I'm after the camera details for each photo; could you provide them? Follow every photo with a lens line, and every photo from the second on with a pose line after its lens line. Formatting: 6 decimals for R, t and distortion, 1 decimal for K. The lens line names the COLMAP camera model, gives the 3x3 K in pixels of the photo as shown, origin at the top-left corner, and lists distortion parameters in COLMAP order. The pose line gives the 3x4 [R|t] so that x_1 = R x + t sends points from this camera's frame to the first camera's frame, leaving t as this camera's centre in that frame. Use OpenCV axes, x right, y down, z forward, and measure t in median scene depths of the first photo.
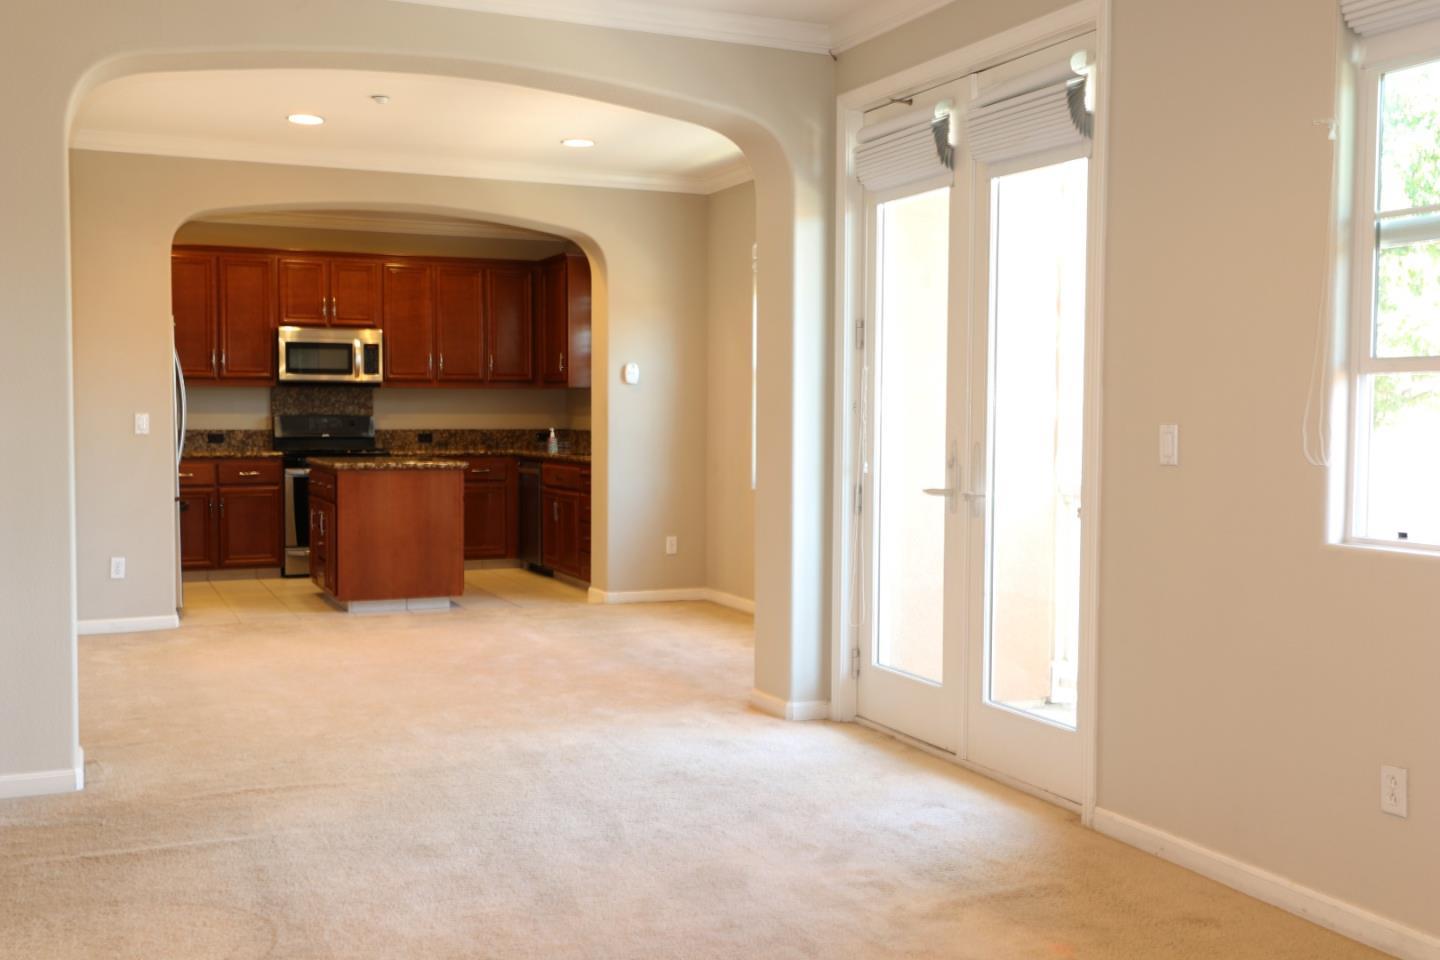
lens RADIAL K [[1426.4, 0, 719.5], [0, 1426.4, 482.6], [0, 0, 1]] dist [0.009483, 0.000000]
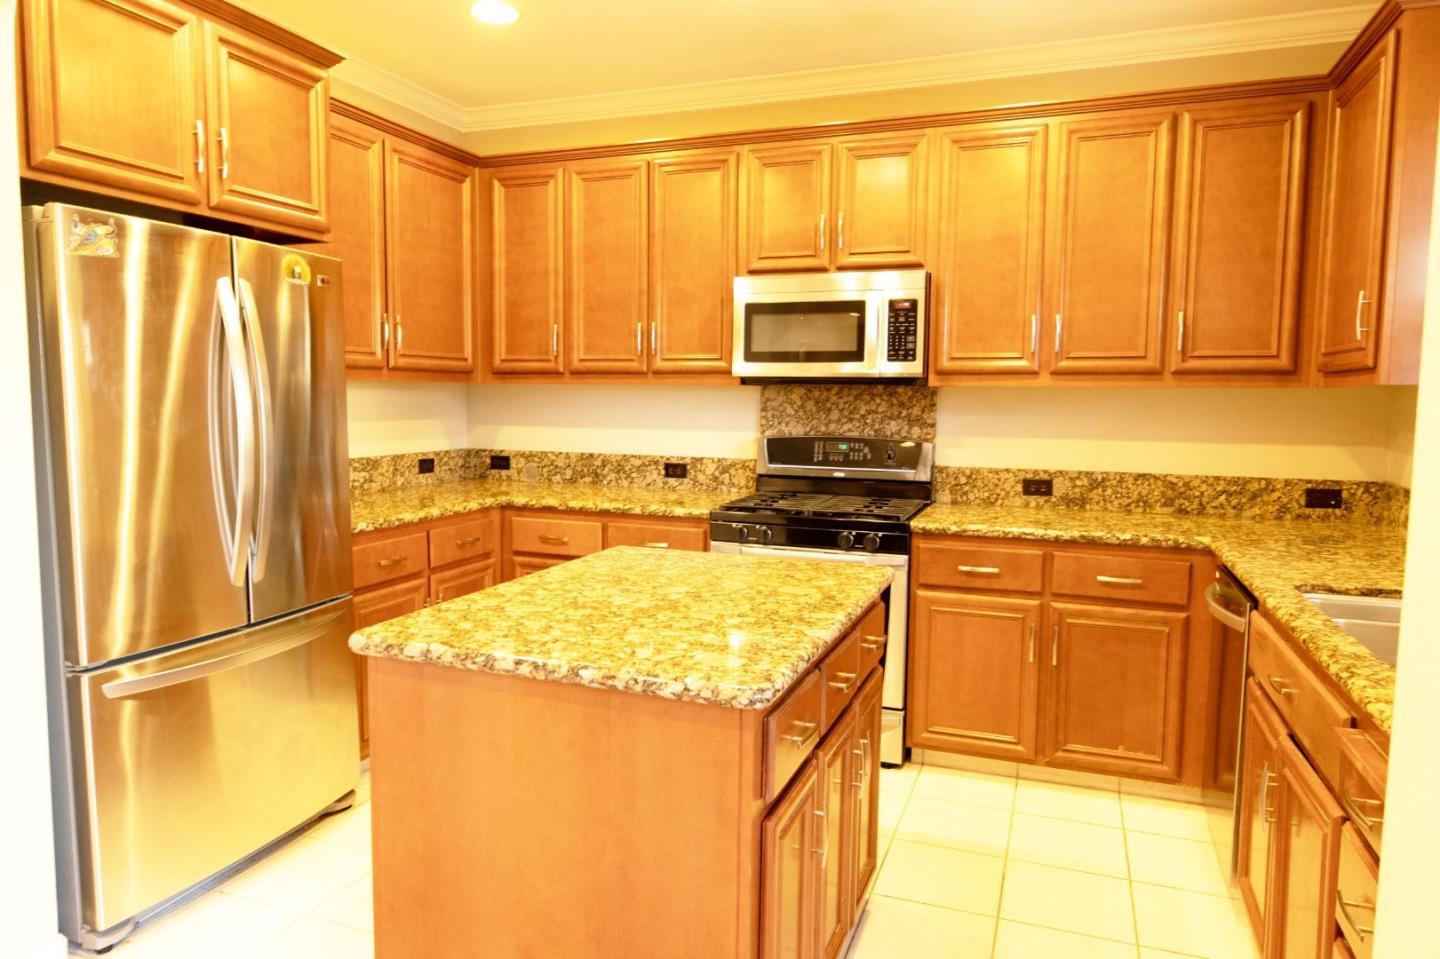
lens RADIAL K [[915.0, 0, 717.4], [0, 915.0, 476.8], [0, 0, 1]] dist [0.001227, -0.001067]
pose [[0.701515, 0.068182, -0.709386, -0.096108], [-0.044715, 0.997663, 0.051671, -0.080025], [0.711251, -0.004528, 0.702924, 1.188776]]
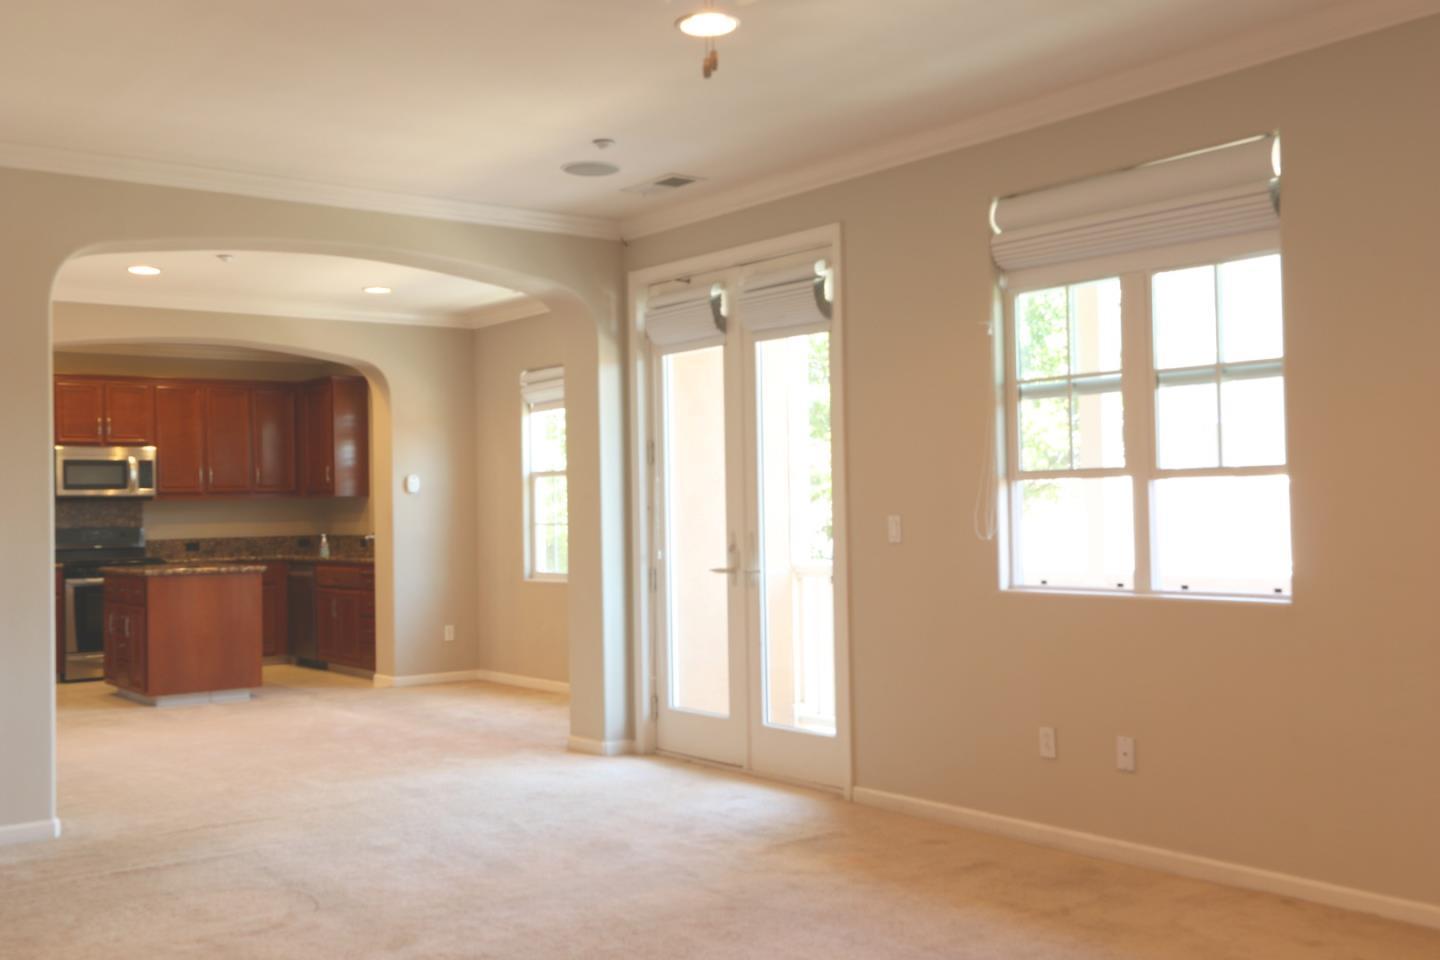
lens RADIAL K [[1426.4, 0, 723.5], [0, 1426.4, 474.2], [0, 0, 1]] dist [0.009483, 0.000000]
pose [[0.972044, -0.017222, 0.234165, -0.118963], [0.035008, 0.996789, -0.072011, 0.009662], [-0.232173, 0.078196, 0.969526, -0.232248]]
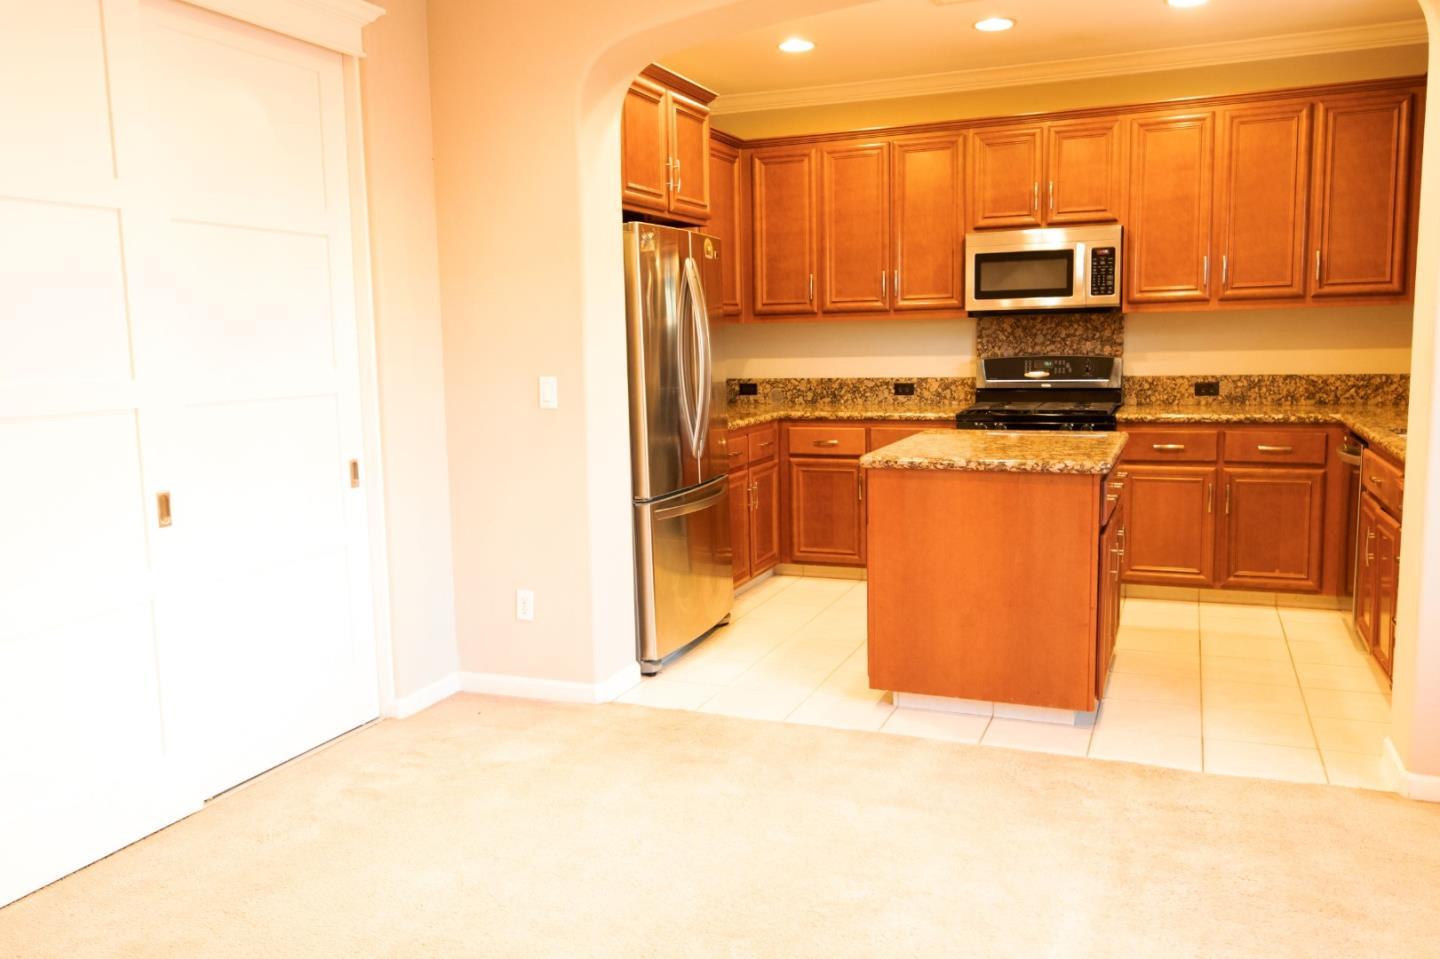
lens RADIAL K [[1119.1, 0, 719.8], [0, 1119.1, 475.8], [0, 0, 1]] dist [0.013102, -0.009652]
pose [[0.681018, 0.072897, -0.728630, 0.030324], [-0.011991, 0.996009, 0.088440, -0.059043], [0.732169, -0.051492, 0.679174, 0.841253]]
